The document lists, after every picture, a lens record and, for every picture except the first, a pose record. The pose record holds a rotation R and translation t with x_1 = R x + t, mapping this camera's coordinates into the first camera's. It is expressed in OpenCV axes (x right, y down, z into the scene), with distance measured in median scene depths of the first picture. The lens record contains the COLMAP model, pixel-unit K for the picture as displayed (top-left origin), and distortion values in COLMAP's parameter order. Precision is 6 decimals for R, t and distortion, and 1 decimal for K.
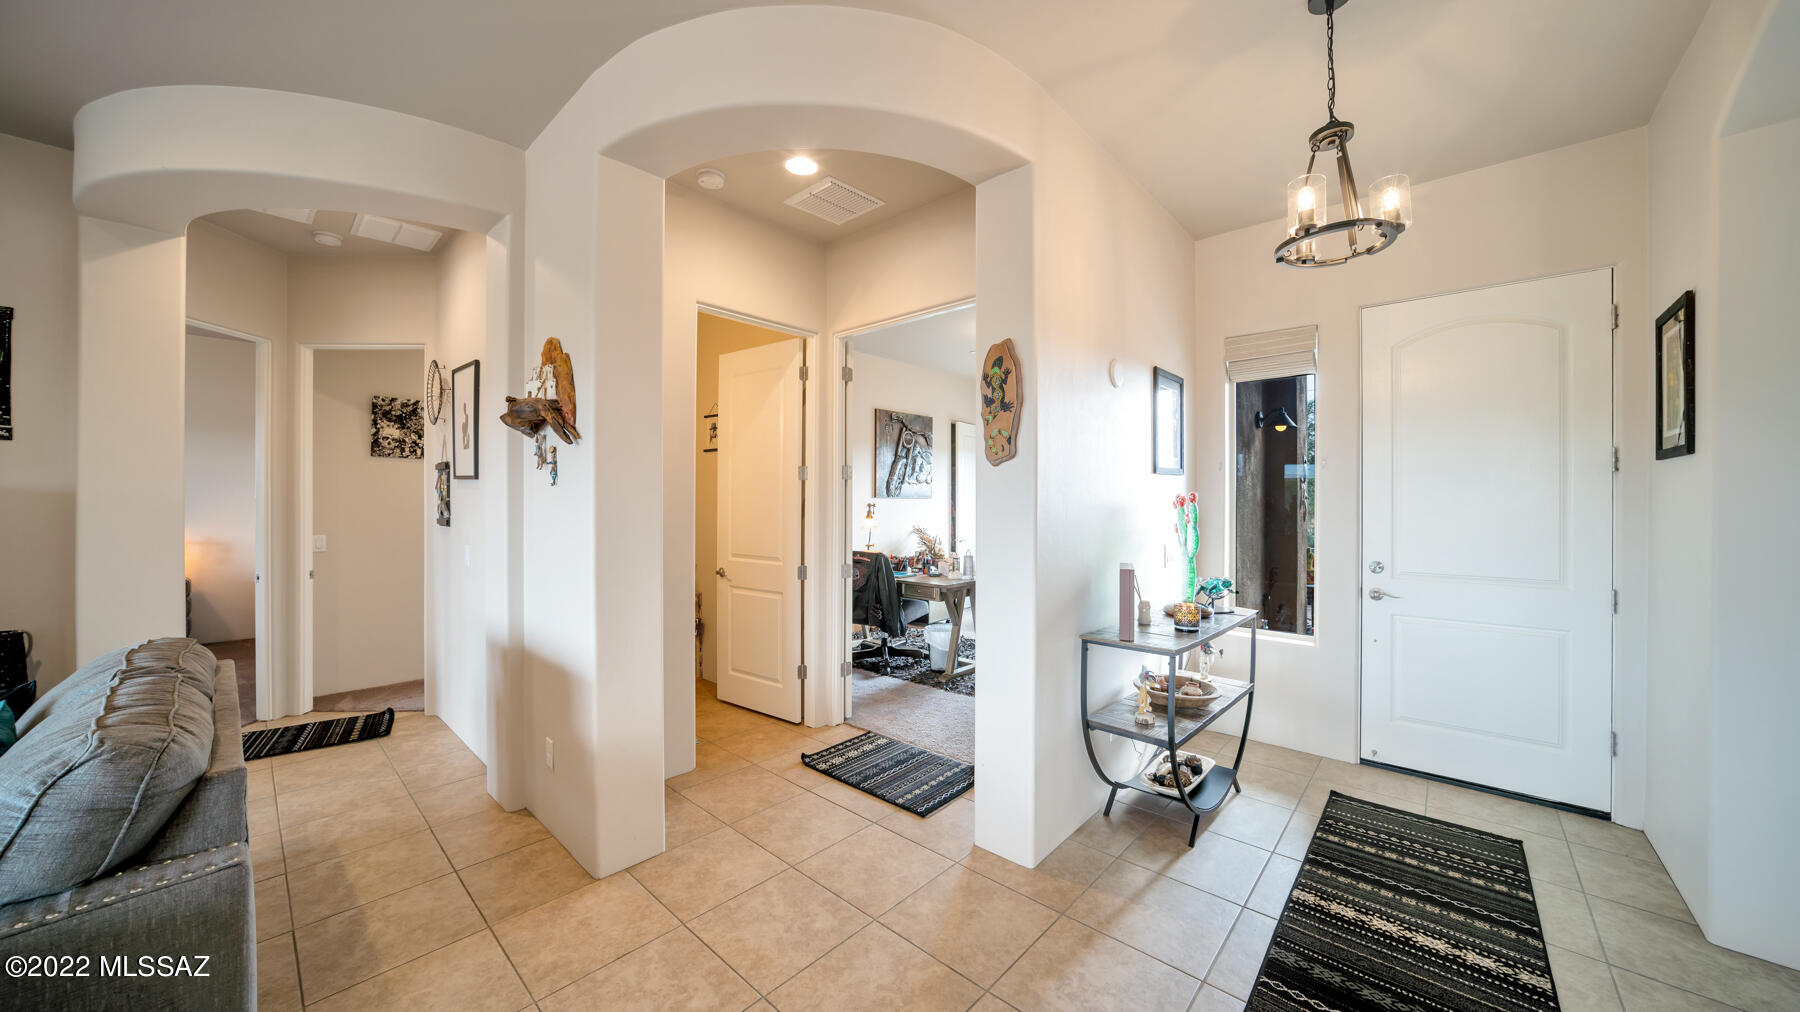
lens RADIAL K [[616.2, 0, 902.0], [0, 616.2, 501.9], [0, 0, 1]] dist [-0.029883, 0.005512]
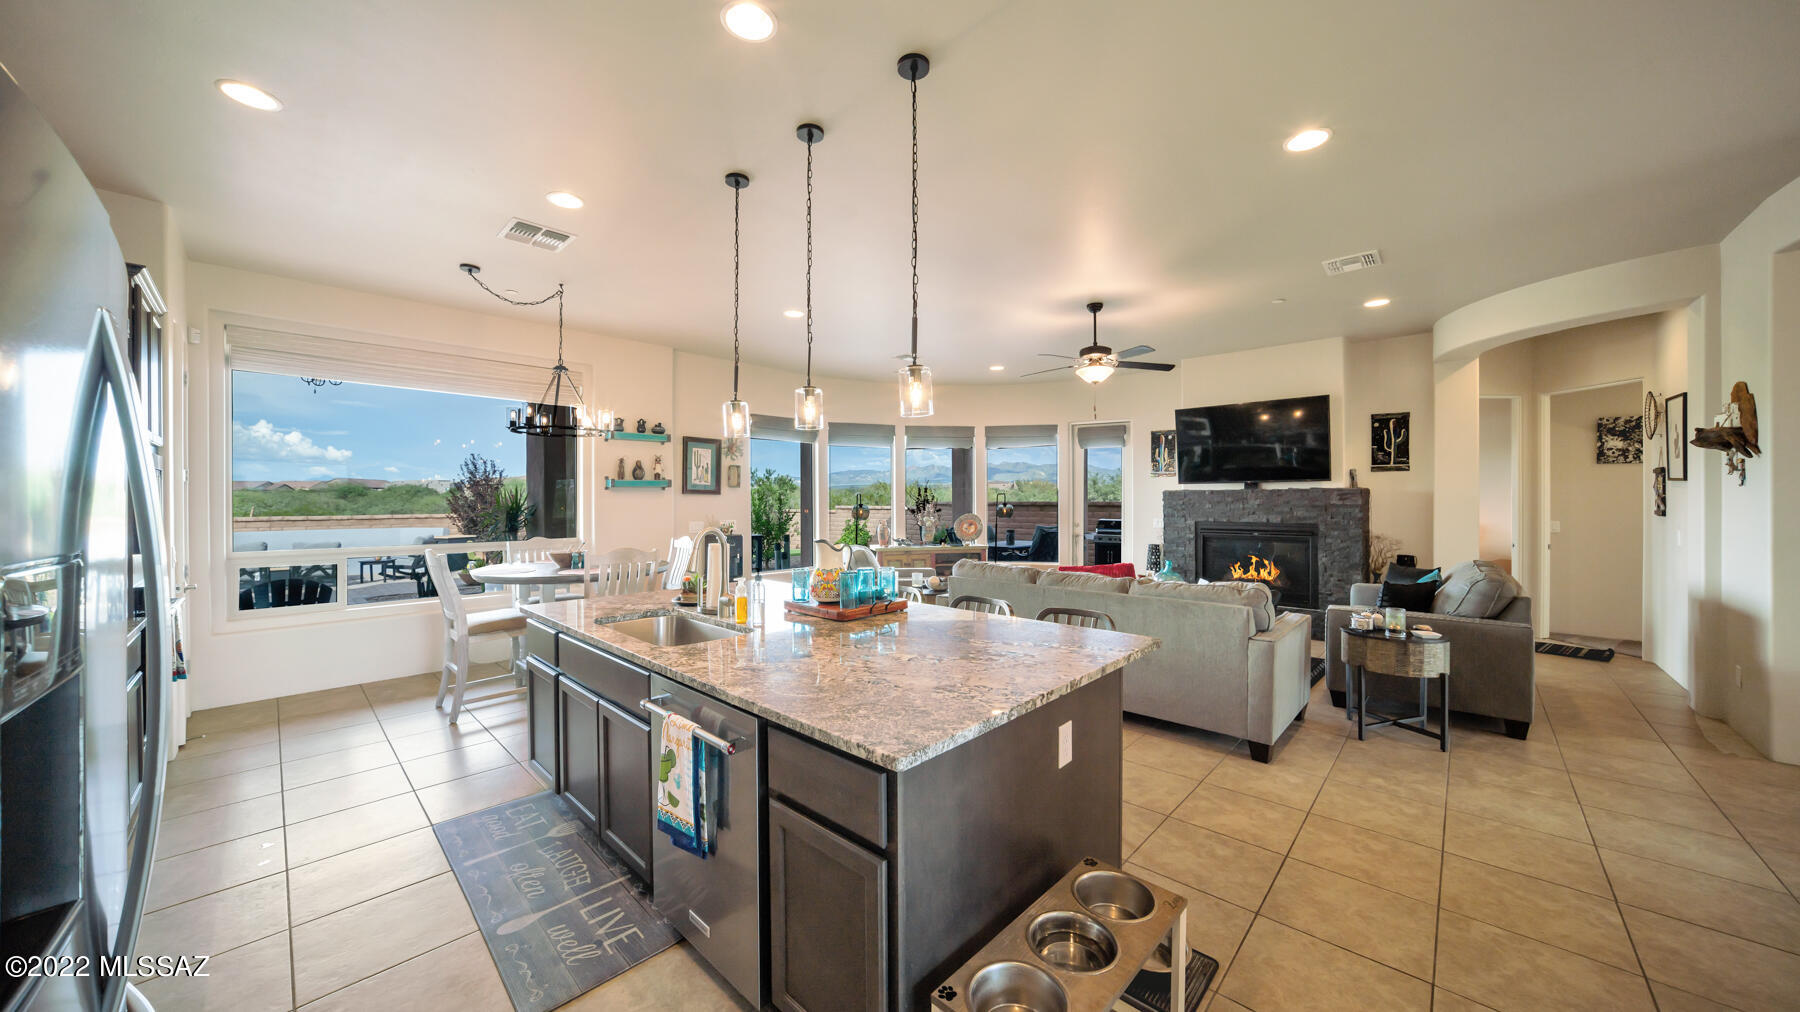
lens RADIAL K [[616.9, 0, 895.3], [0, 616.9, 501.5], [0, 0, 1]] dist [-0.016685, 0.005504]
pose [[-0.015139, 0.003418, -0.999880, 0.628647], [0.002257, 0.999992, 0.003384, -0.000127], [0.999883, -0.002206, -0.015146, -0.679166]]
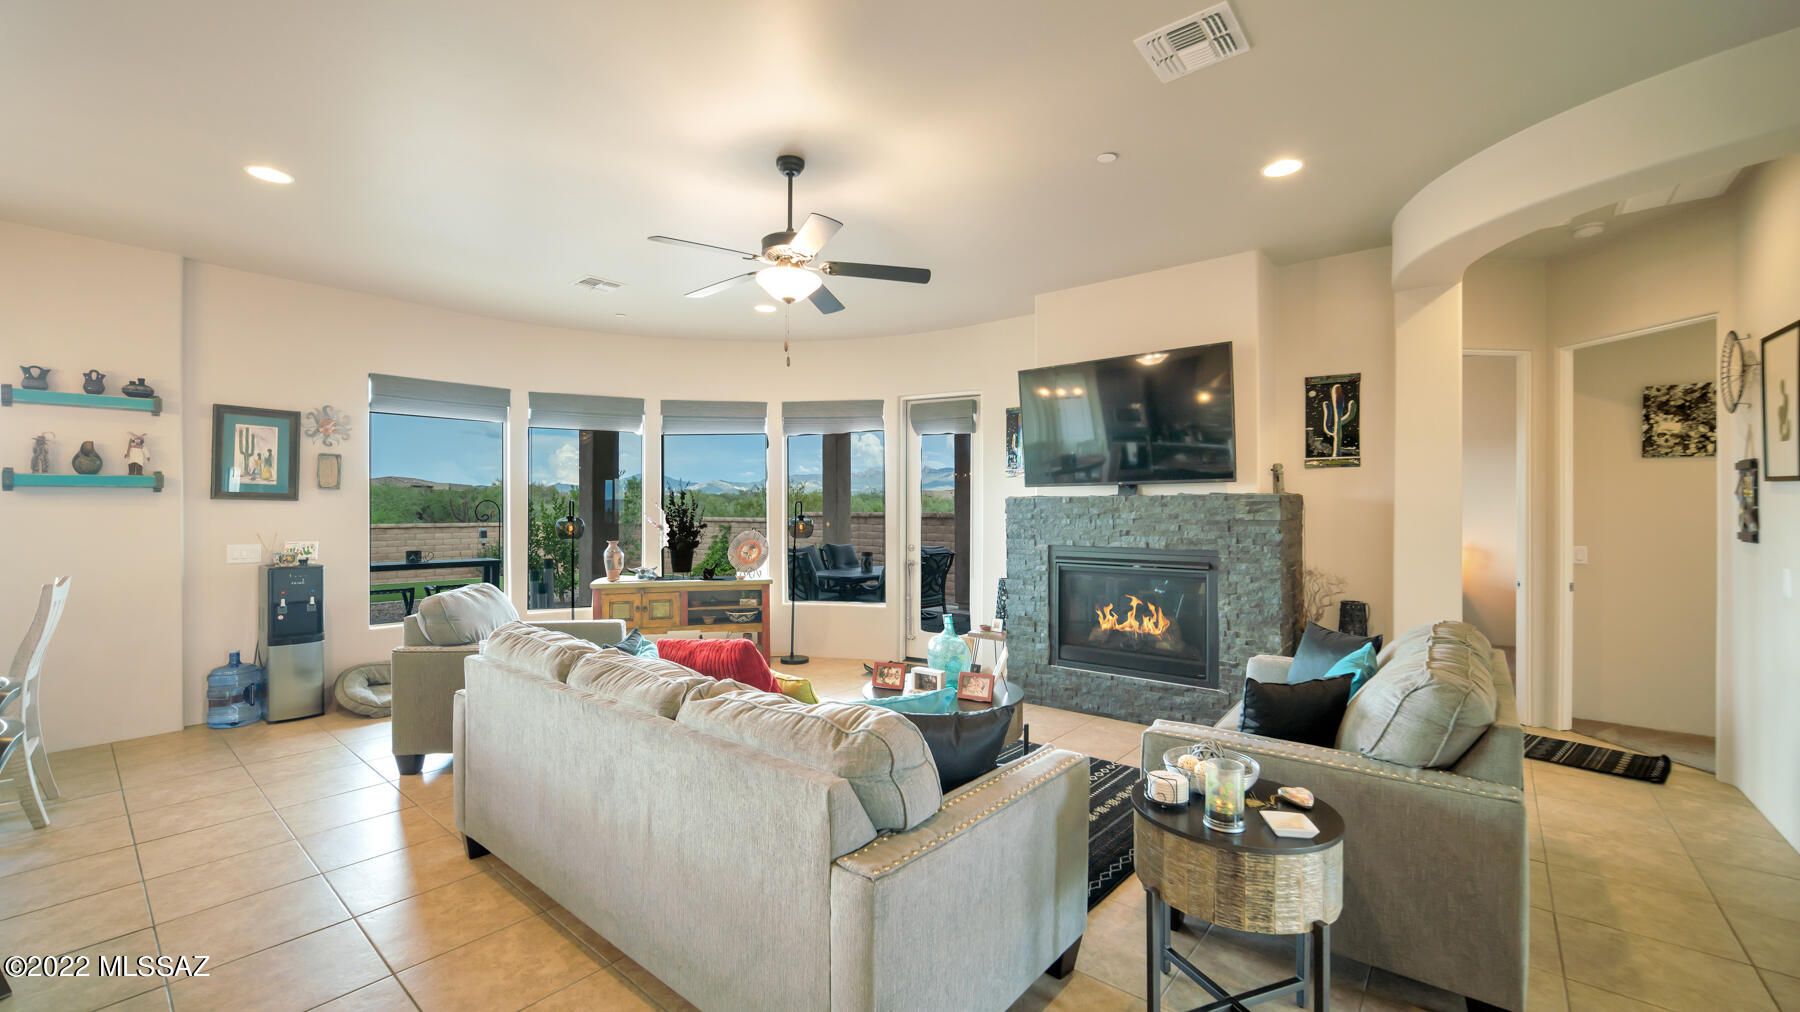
lens RADIAL K [[719.3, 0, 897.3], [0, 719.3, 509.8], [0, 0, 1]] dist [-0.017406, 0.007879]
pose [[0.040876, -0.000118, -0.999164, 0.113608], [-0.001248, 0.999999, -0.000169, -0.000142], [0.999163, 0.001254, 0.040876, -0.126257]]
